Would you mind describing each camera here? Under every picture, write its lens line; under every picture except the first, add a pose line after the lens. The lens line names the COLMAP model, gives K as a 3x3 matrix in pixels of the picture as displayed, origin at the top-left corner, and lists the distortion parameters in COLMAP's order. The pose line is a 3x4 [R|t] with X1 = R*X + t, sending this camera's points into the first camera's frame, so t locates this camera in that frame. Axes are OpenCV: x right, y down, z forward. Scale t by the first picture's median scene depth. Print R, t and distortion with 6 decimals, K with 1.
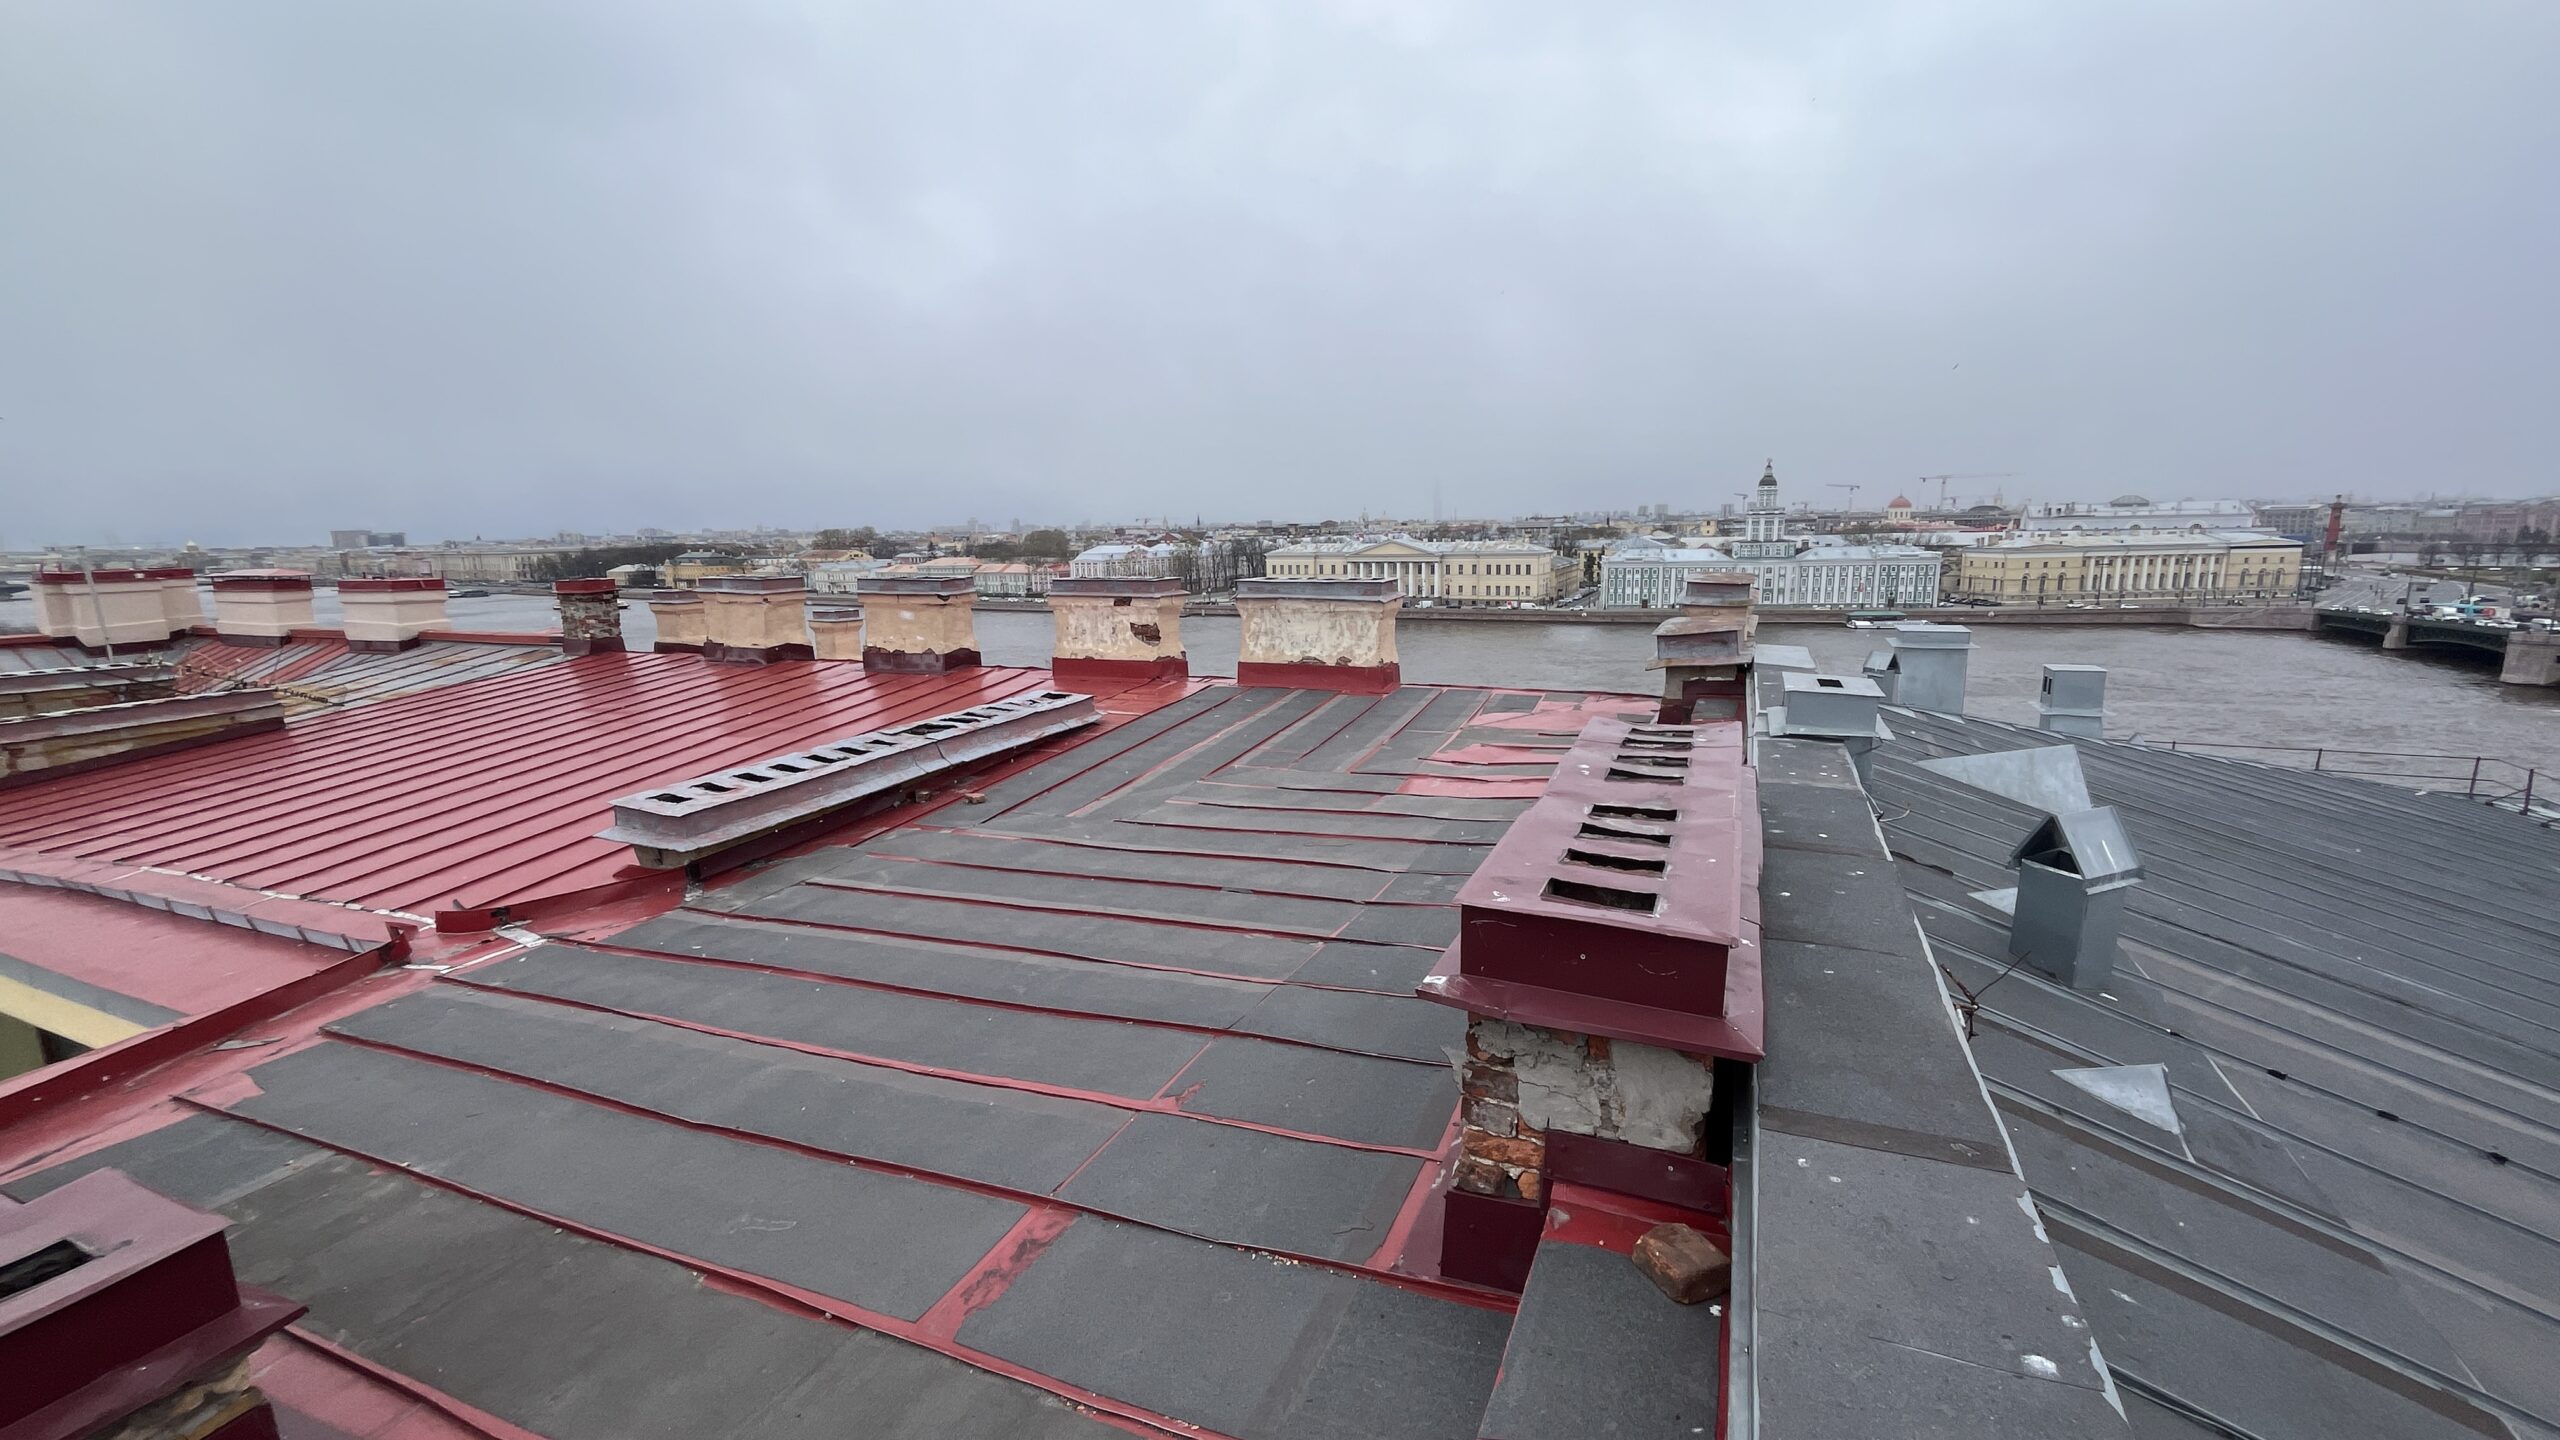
lens RADIAL K [[1030.5, 0, 1285.1], [0, 1030.5, 716.0], [0, 0, 1]] dist [-0.001957, -0.001050]
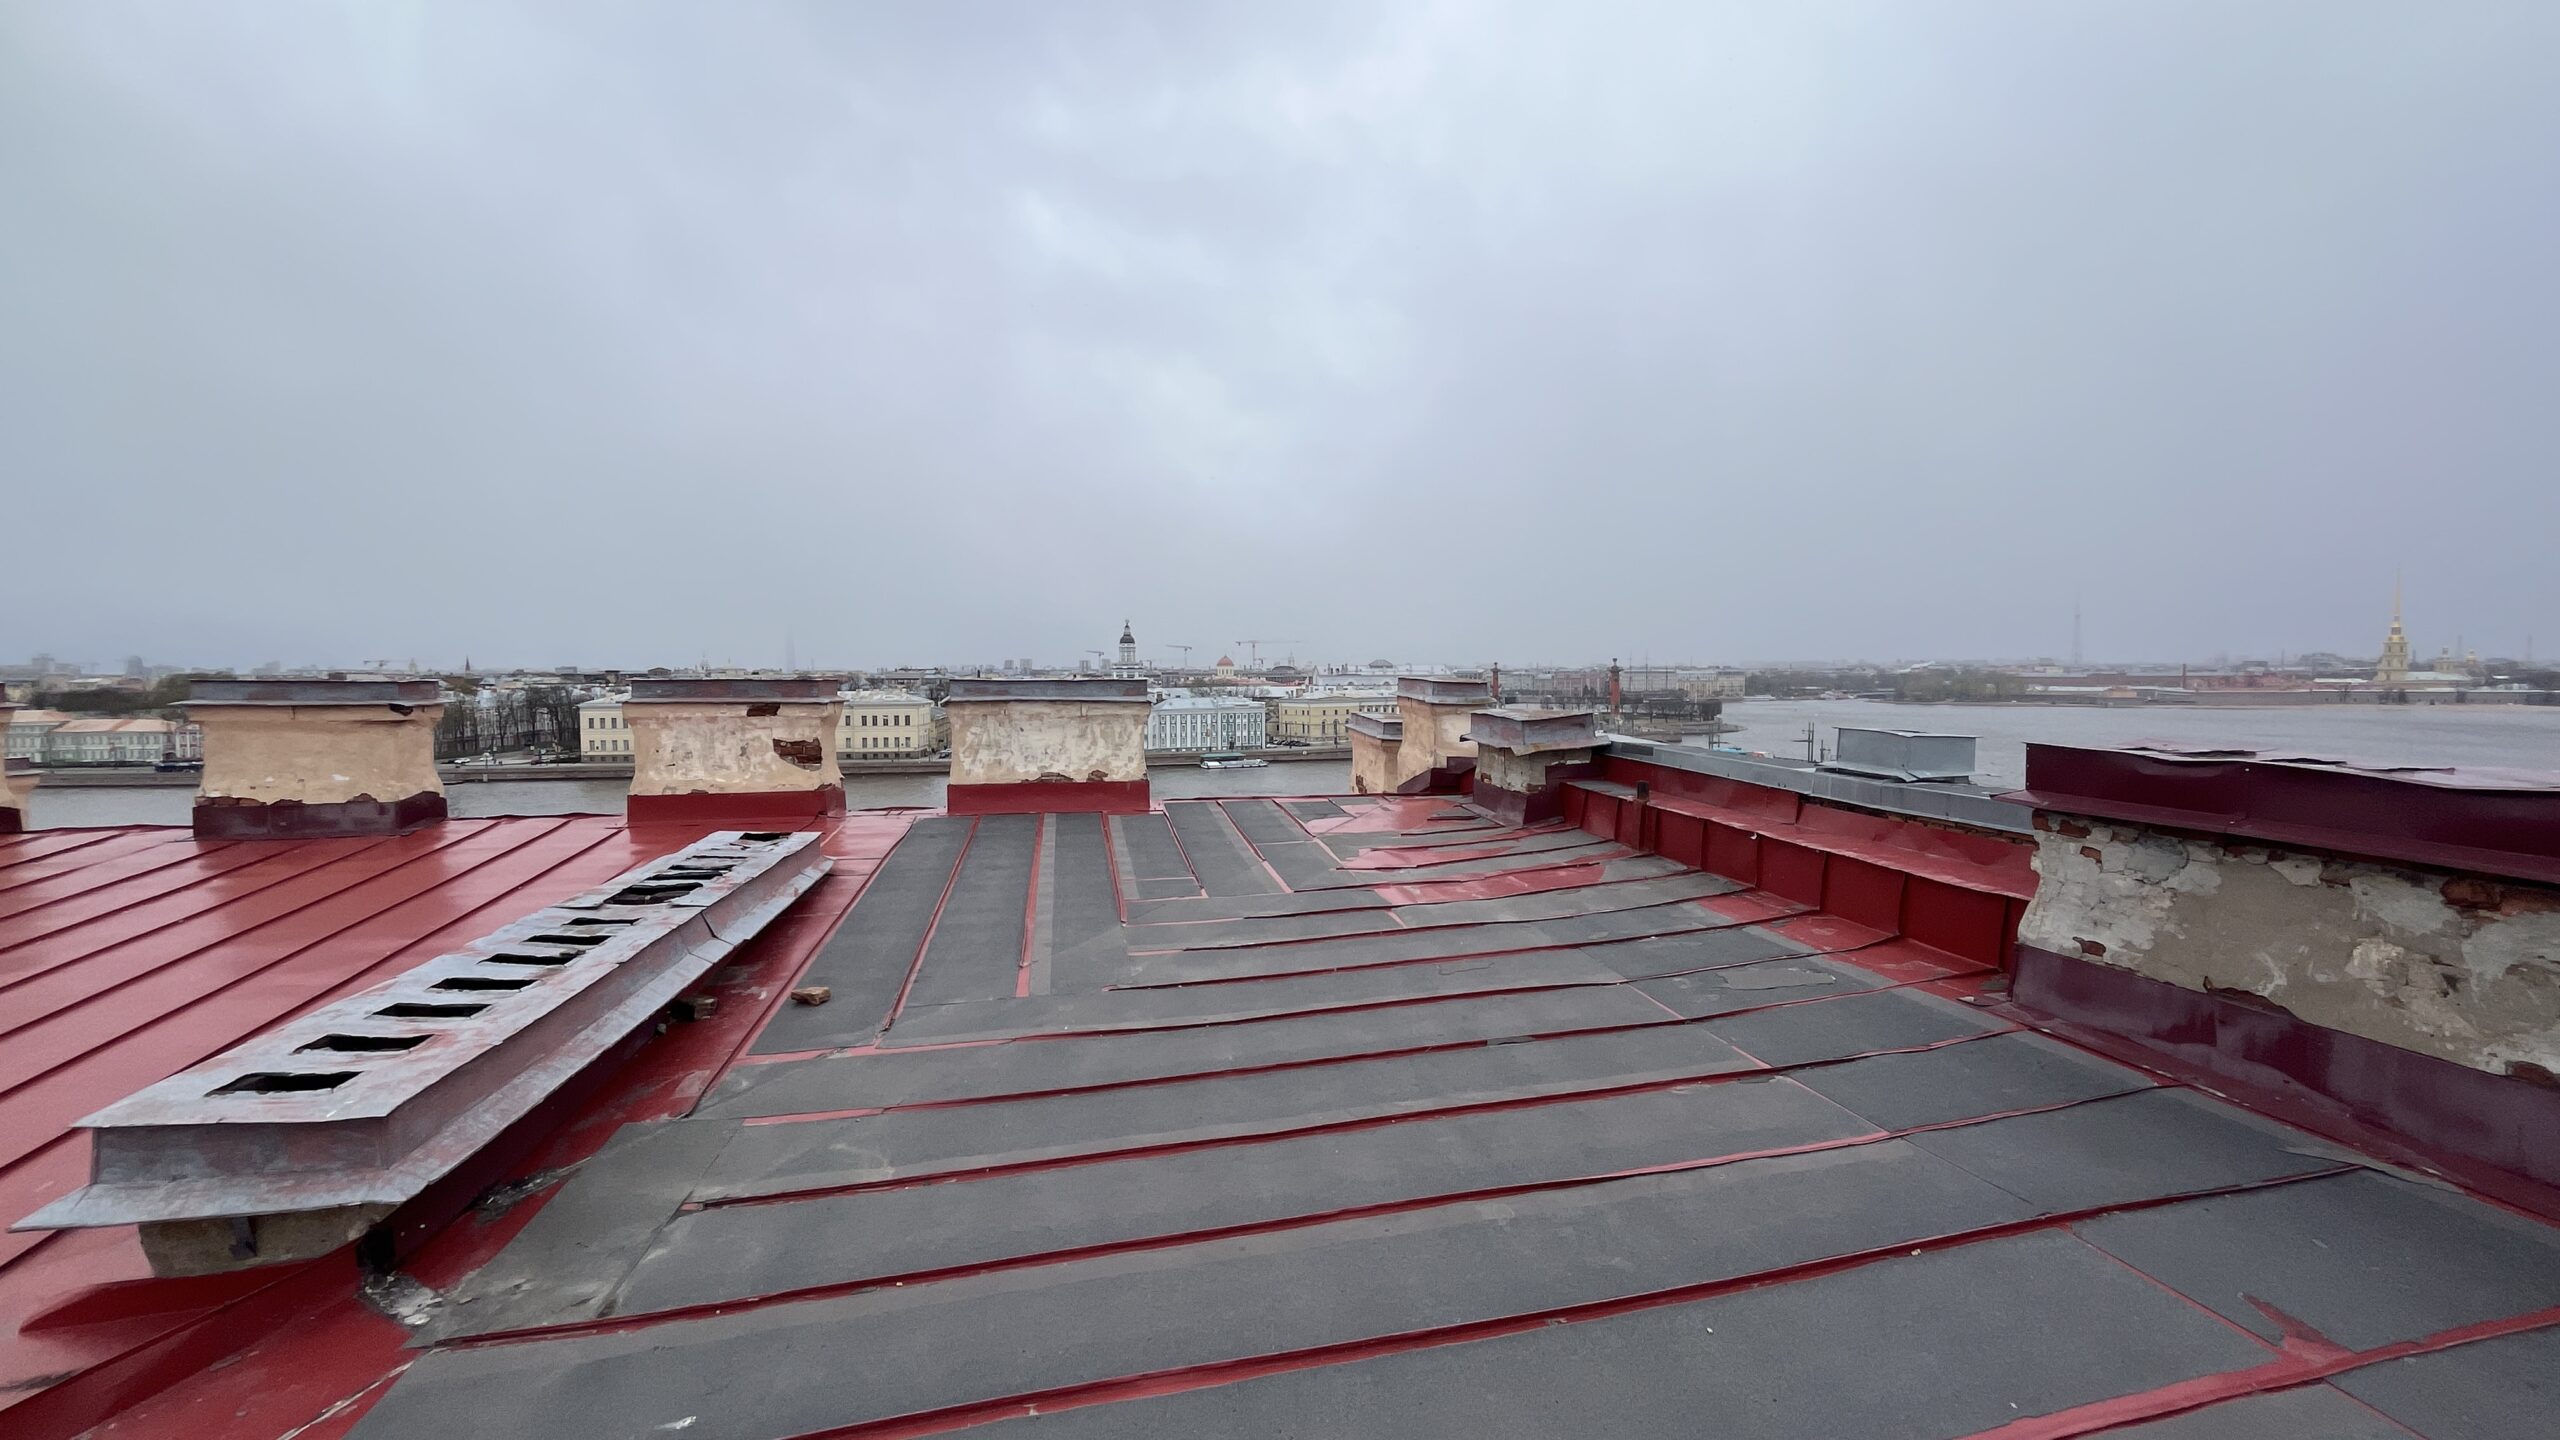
lens RADIAL K [[1030.5, 0, 1280.7], [0, 1030.5, 716.8], [0, 0, 1]] dist [-0.001957, -0.001050]
pose [[0.831697, -0.007258, 0.555183, -0.232173], [0.087713, 0.989076, -0.118470, 0.008803], [-0.548258, 0.147228, 0.823248, 0.197093]]
